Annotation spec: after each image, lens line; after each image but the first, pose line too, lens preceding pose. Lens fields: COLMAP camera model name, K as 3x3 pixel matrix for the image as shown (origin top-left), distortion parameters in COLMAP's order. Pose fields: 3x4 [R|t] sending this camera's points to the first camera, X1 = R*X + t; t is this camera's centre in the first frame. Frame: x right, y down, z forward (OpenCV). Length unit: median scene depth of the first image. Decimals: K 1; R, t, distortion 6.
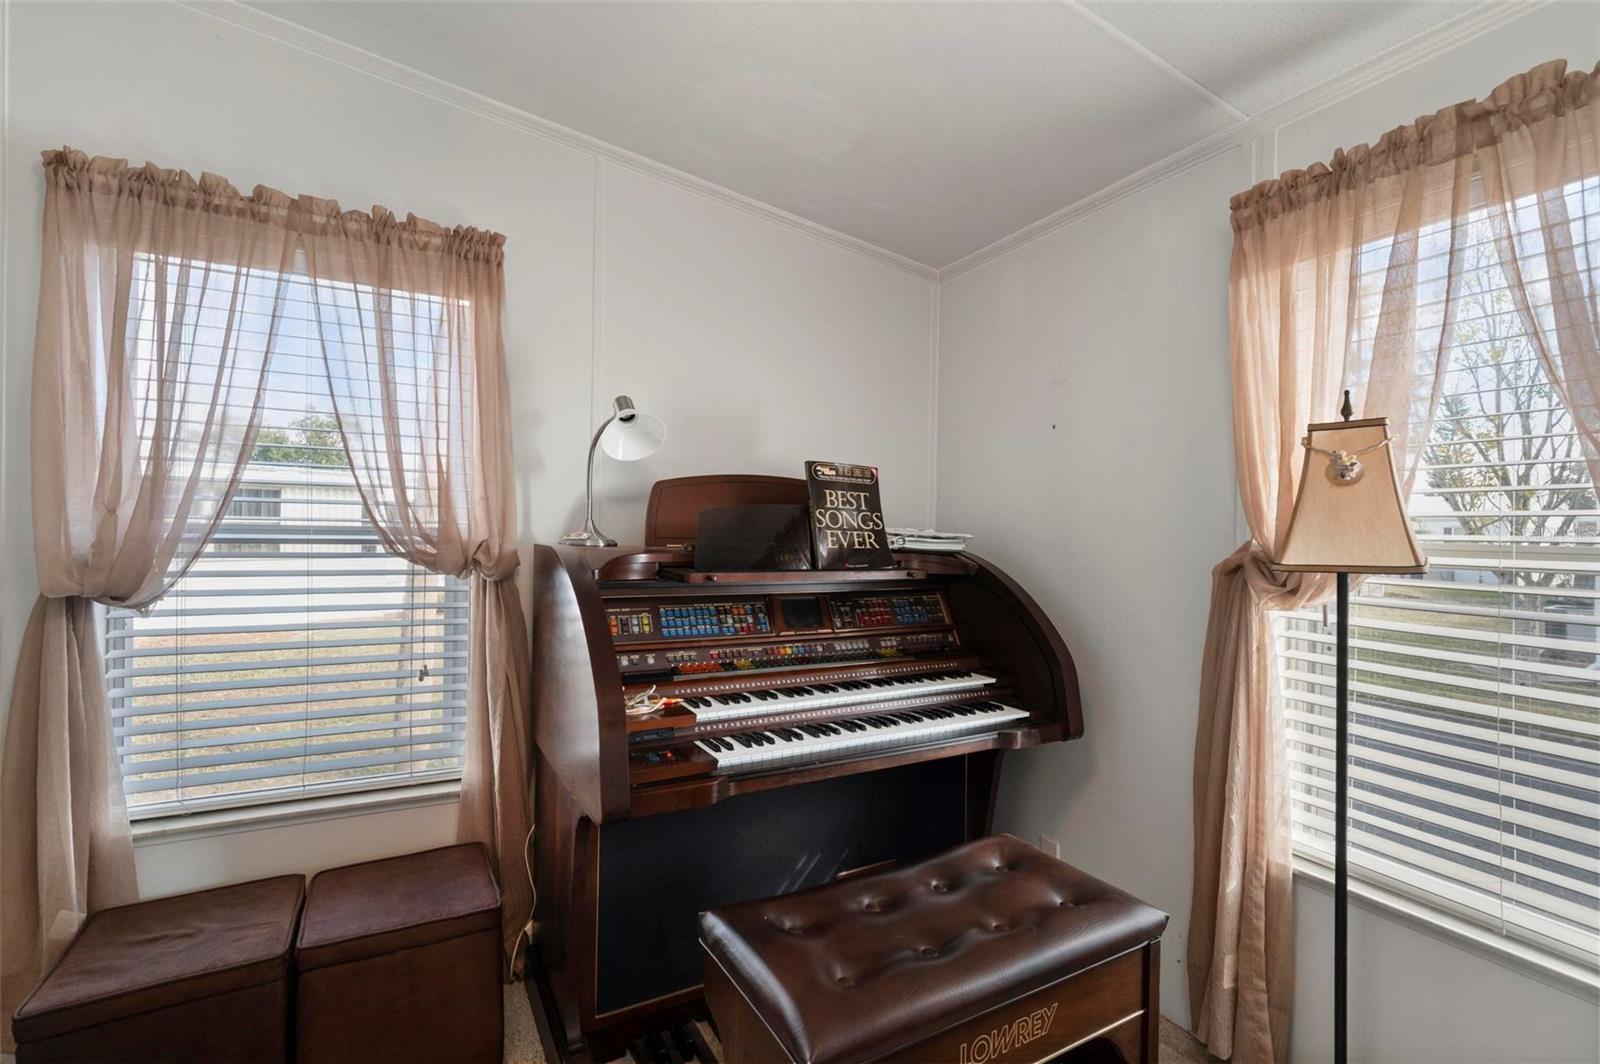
lens RADIAL K [[721.8, 0, 797.2], [0, 721.8, 531.5], [0, 0, 1]] dist [0.000408, 0.000005]
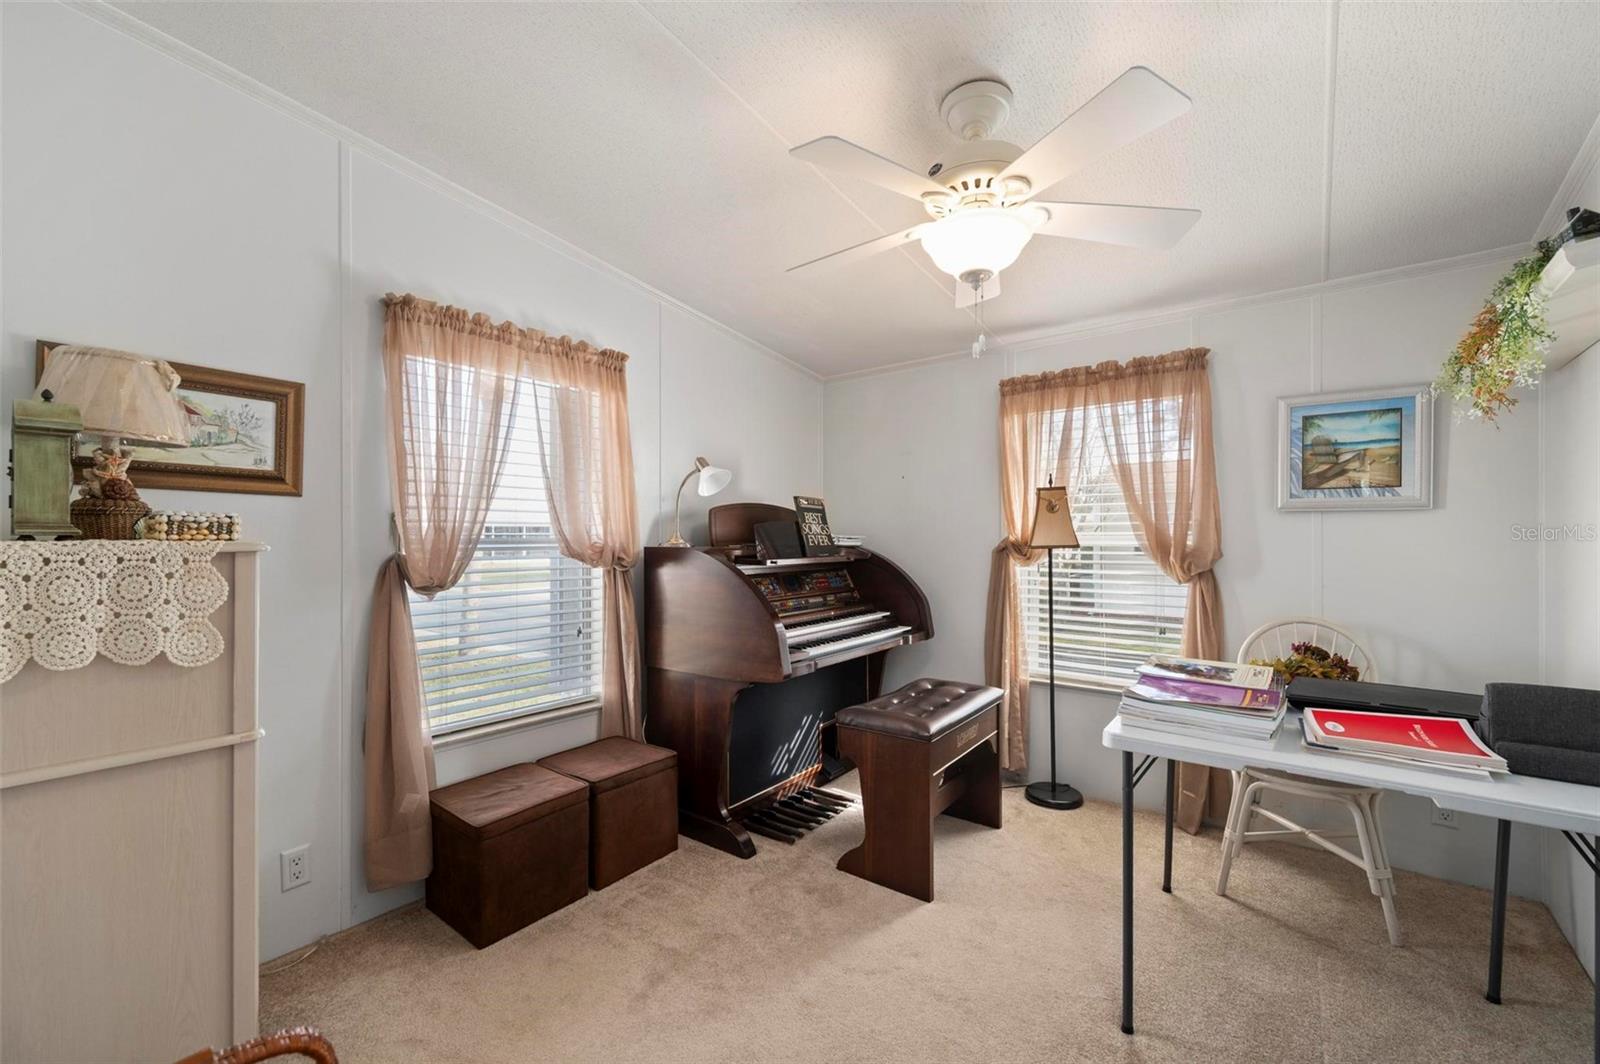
lens RADIAL K [[636.2, 0, 801.5], [0, 636.2, 537.7], [0, 0, 1]] dist [-0.002331, 0.000160]
pose [[0.915259, -0.018984, 0.402418, -0.667737], [0.018224, 0.999818, 0.005716, -0.005554], [-0.402453, 0.002102, 0.915438, -0.475958]]
